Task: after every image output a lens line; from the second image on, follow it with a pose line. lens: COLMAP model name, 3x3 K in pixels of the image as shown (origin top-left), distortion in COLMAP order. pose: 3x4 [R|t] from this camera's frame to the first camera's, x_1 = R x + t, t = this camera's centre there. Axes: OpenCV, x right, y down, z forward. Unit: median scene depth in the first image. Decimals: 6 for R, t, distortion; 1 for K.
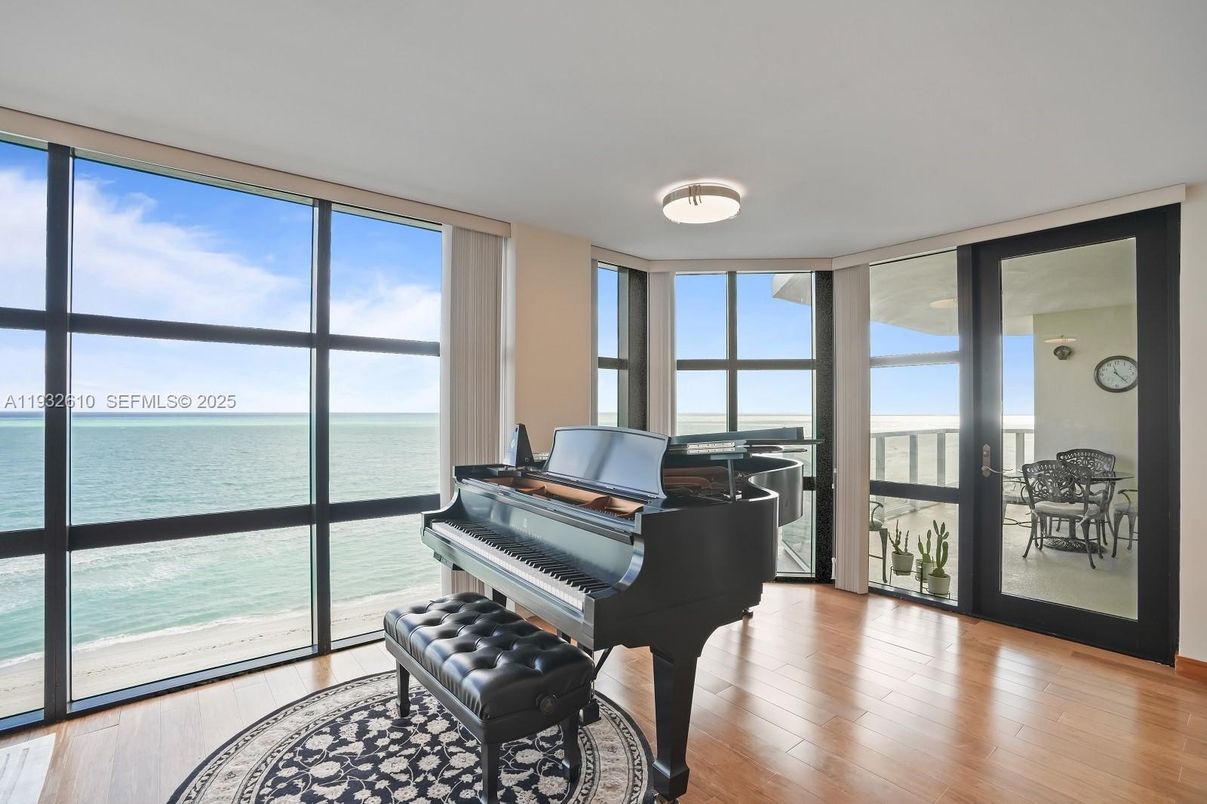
lens RADIAL K [[552.5, 0, 604.9], [0, 552.5, 405.1], [0, 0, 1]] dist [-0.040067, 0.003643]
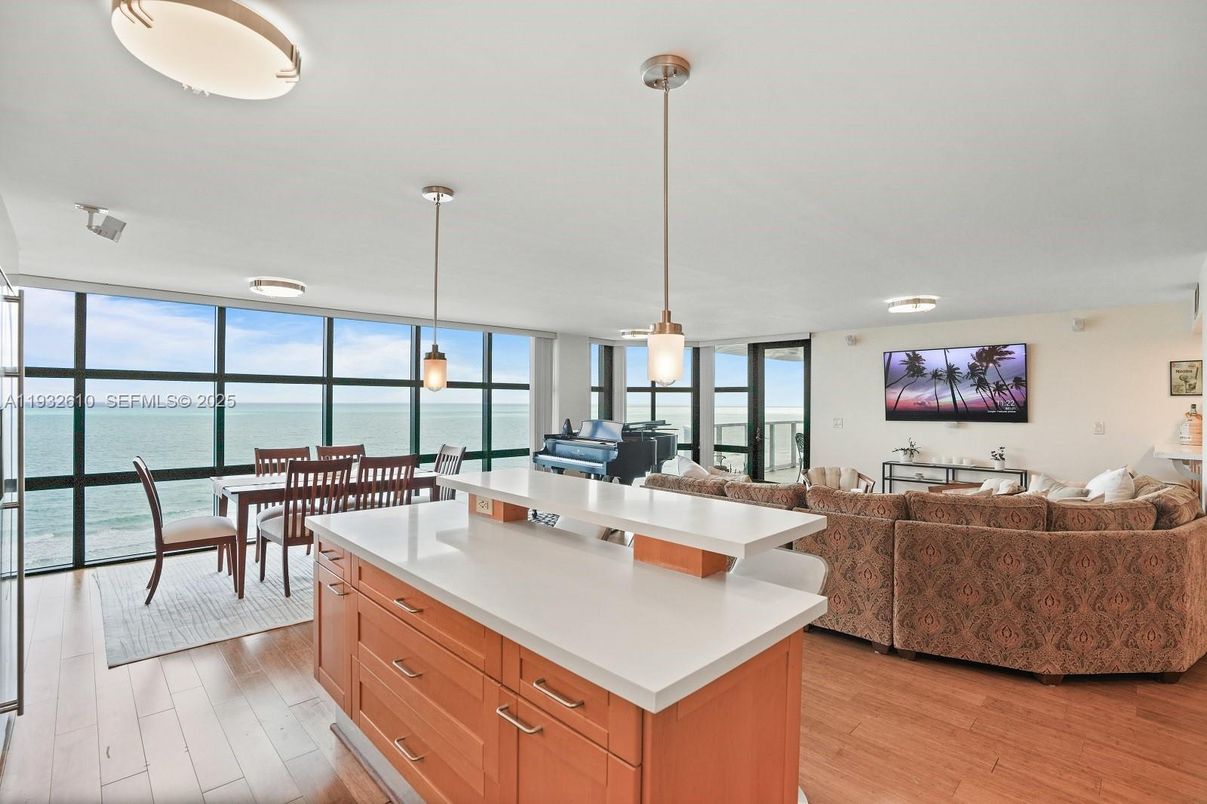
lens RADIAL K [[552.5, 0, 594.0], [0, 552.5, 401.3], [0, 0, 1]] dist [-0.040067, 0.003643]
pose [[0.997506, 0.007860, 0.070148, -0.173694], [-0.008838, 0.999868, 0.013636, -0.069529], [-0.070031, -0.014222, 0.997443, -1.336227]]
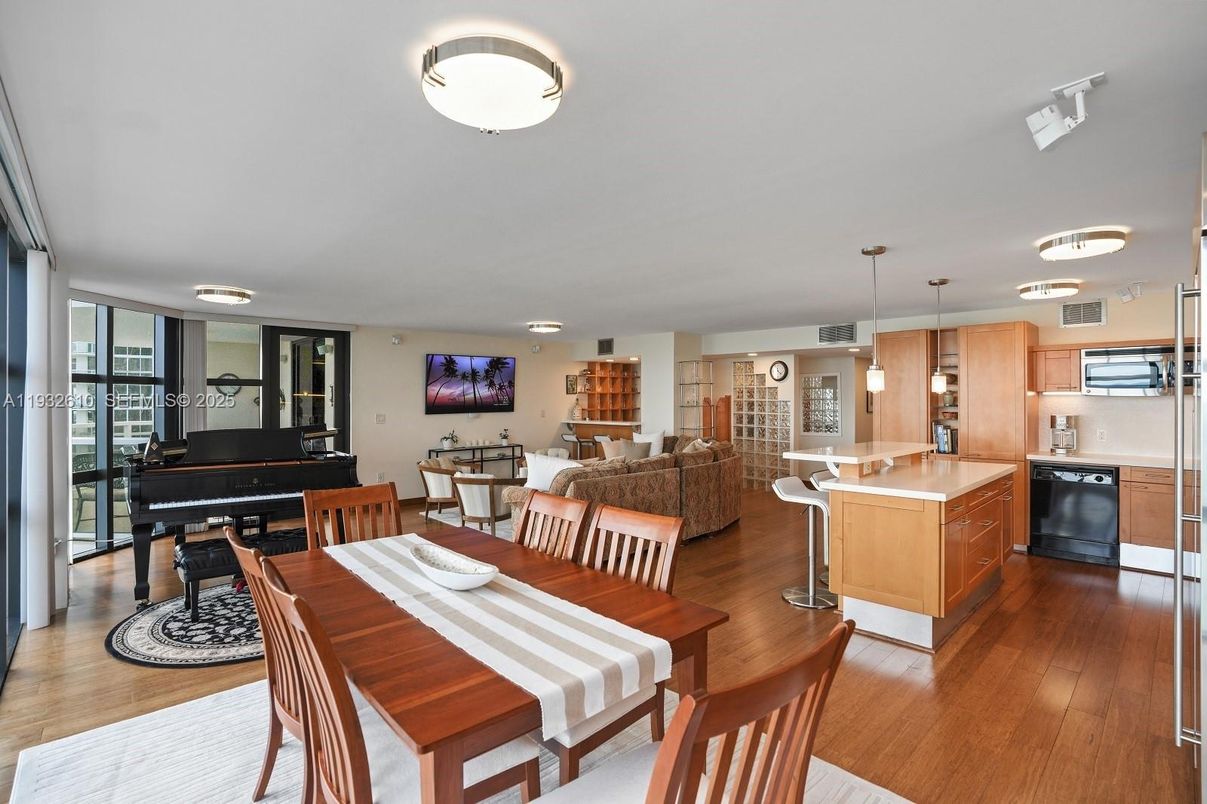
lens RADIAL K [[552.5, 0, 594.3], [0, 552.5, 401.7], [0, 0, 1]] dist [-0.040067, 0.003643]
pose [[-0.055037, 0.000894, 0.998484, -1.227767], [-0.005180, 0.999986, -0.001181, -0.036039], [-0.998471, -0.005237, -0.055032, -0.027652]]
